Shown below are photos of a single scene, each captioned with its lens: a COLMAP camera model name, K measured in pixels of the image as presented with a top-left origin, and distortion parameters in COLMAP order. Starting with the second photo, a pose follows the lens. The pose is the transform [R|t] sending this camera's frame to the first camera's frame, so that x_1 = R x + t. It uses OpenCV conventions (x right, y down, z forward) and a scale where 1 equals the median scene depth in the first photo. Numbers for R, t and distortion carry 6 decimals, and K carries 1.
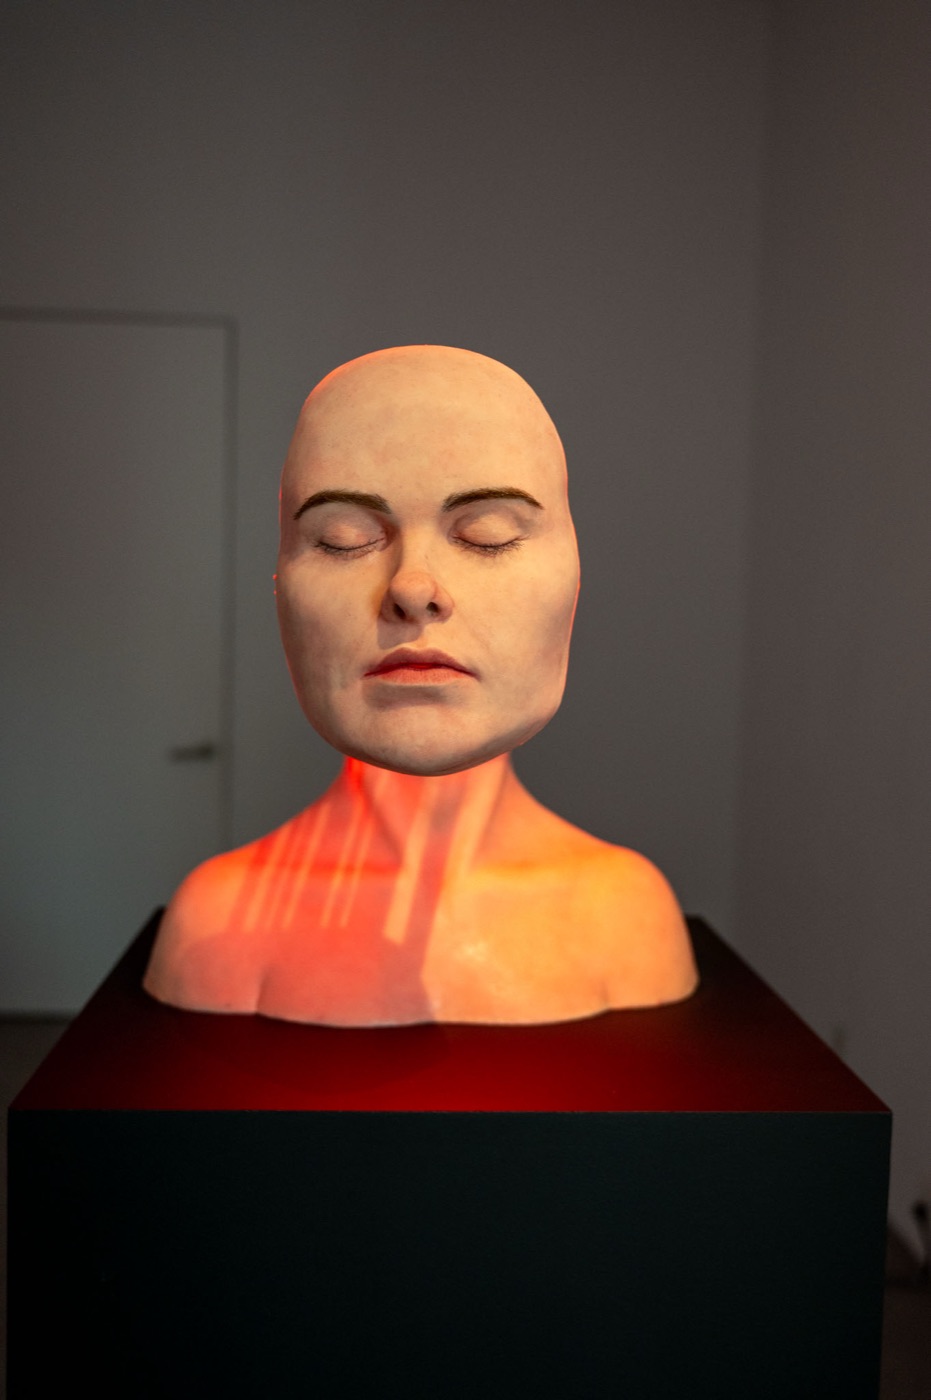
lens RADIAL K [[1424.4, 0, 460.5], [0, 1424.4, 708.4], [0, 0, 1]] dist [0.006231, 0.000000]
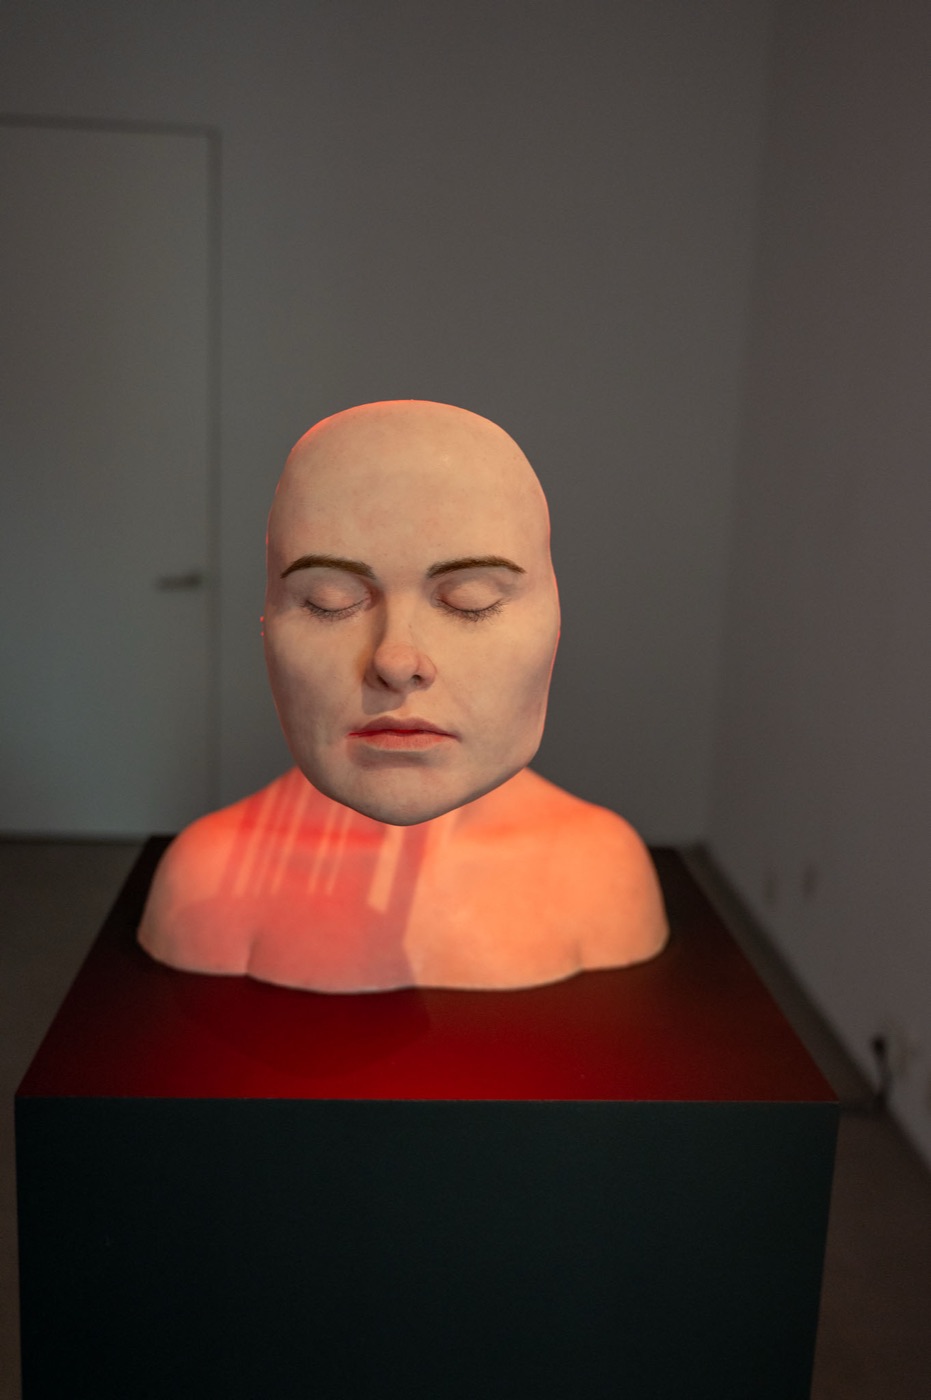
lens RADIAL K [[1424.4, 0, 460.5], [0, 1424.4, 700.9], [0, 0, 1]] dist [0.006231, 0.000000]
pose [[0.999872, 0.012875, 0.009501, 0.003233], [-0.014050, 0.990575, 0.136247, -0.184069], [-0.007657, -0.136363, 0.990629, -0.022667]]
